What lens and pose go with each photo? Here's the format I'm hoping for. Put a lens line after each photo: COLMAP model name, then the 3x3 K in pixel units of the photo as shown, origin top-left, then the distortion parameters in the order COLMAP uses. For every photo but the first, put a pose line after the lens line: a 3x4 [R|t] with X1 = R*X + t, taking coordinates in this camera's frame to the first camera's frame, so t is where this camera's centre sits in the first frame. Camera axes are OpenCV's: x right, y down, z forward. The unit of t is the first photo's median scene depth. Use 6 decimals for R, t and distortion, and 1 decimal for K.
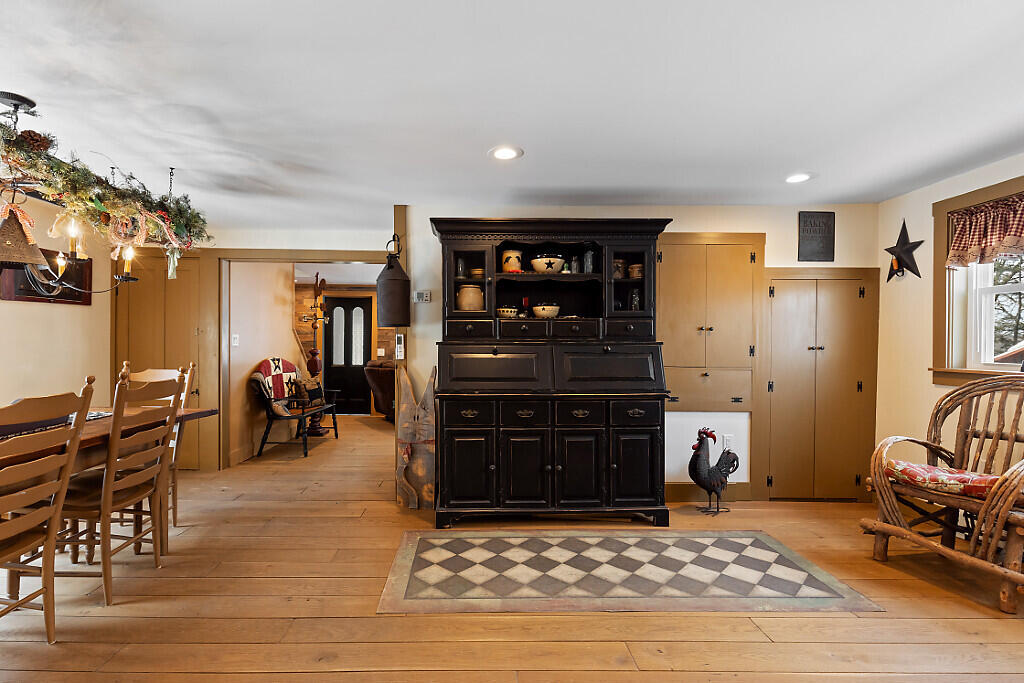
lens RADIAL K [[470.8, 0, 473.8], [0, 470.8, 348.7], [0, 0, 1]] dist [0.000971, -0.000411]
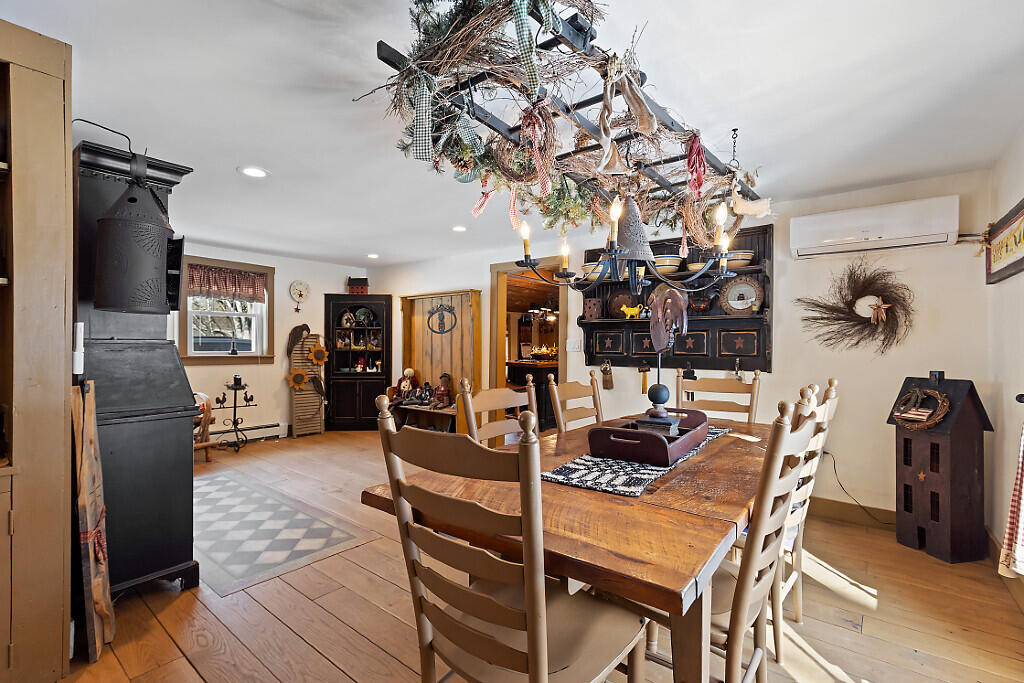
lens RADIAL K [[456.3, 0, 502.8], [0, 456.3, 351.3], [0, 0, 1]] dist [0.004148, -0.001883]
pose [[-0.771622, -0.021235, 0.635727, -0.847233], [-0.007377, 0.999674, 0.024438, -0.016246], [-0.636039, 0.014167, -0.771527, 1.150220]]
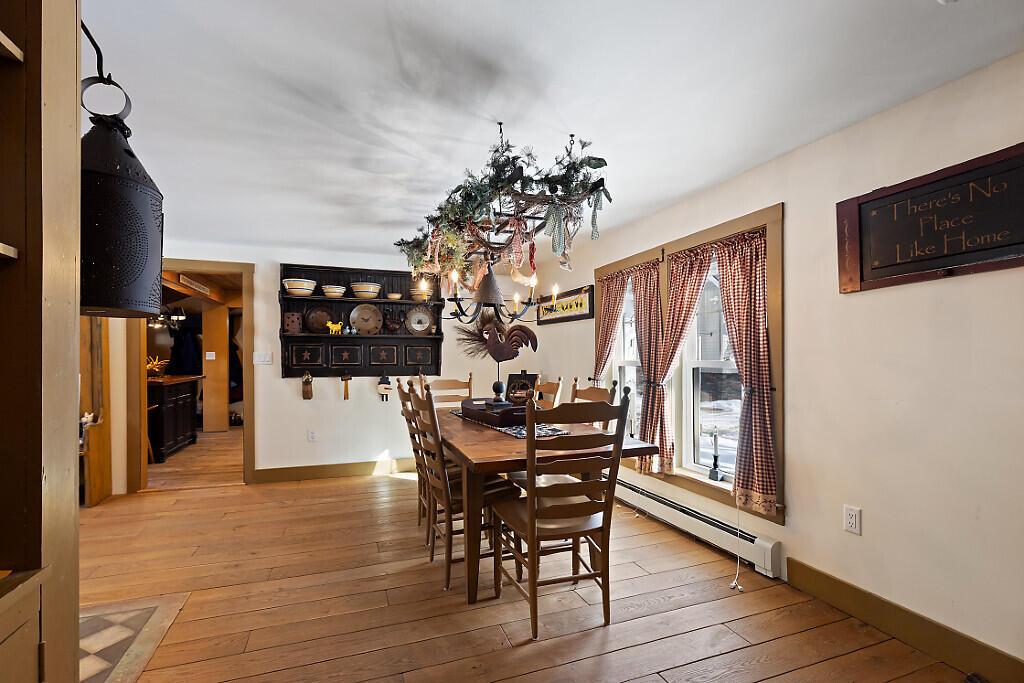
lens RADIAL K [[456.3, 0, 502.7], [0, 456.3, 362.2], [0, 0, 1]] dist [0.004148, -0.001883]
pose [[-0.943658, -0.001883, -0.330918, -0.349685], [-0.005974, 0.999918, 0.011344, -0.009539], [0.330869, 0.012681, -0.943591, 1.456018]]
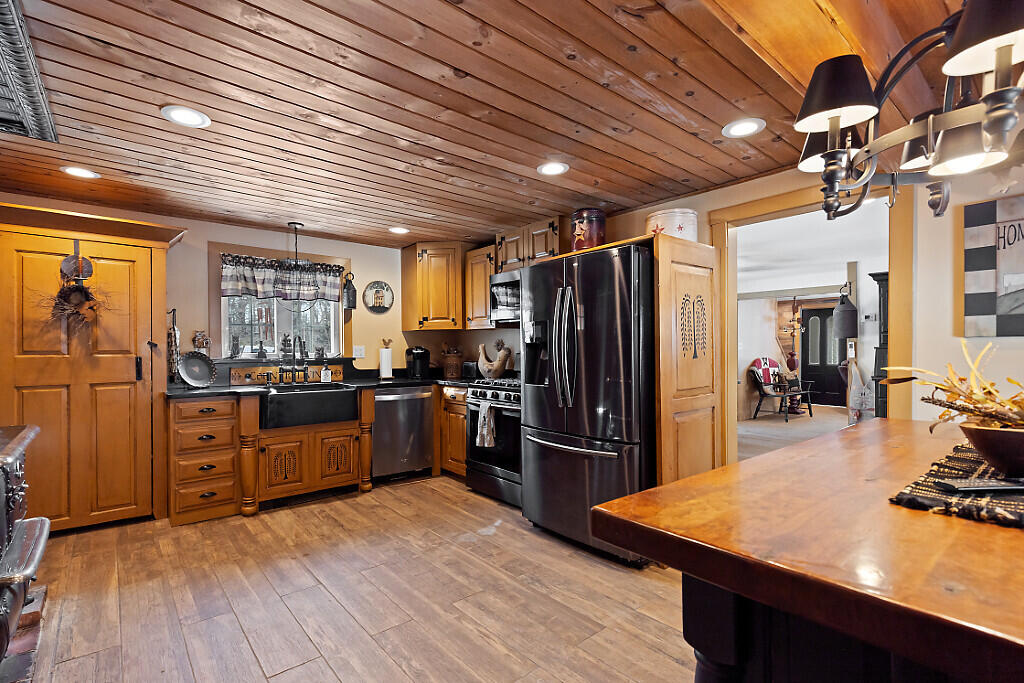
lens RADIAL K [[470.8, 0, 504.2], [0, 470.8, 354.8], [0, 0, 1]] dist [0.000971, -0.000411]
pose [[0.637246, 0.001675, -0.770659, 0.347764], [0.004662, 0.999971, 0.006028, -0.002961], [0.770646, -0.007434, 0.637220, -0.994496]]
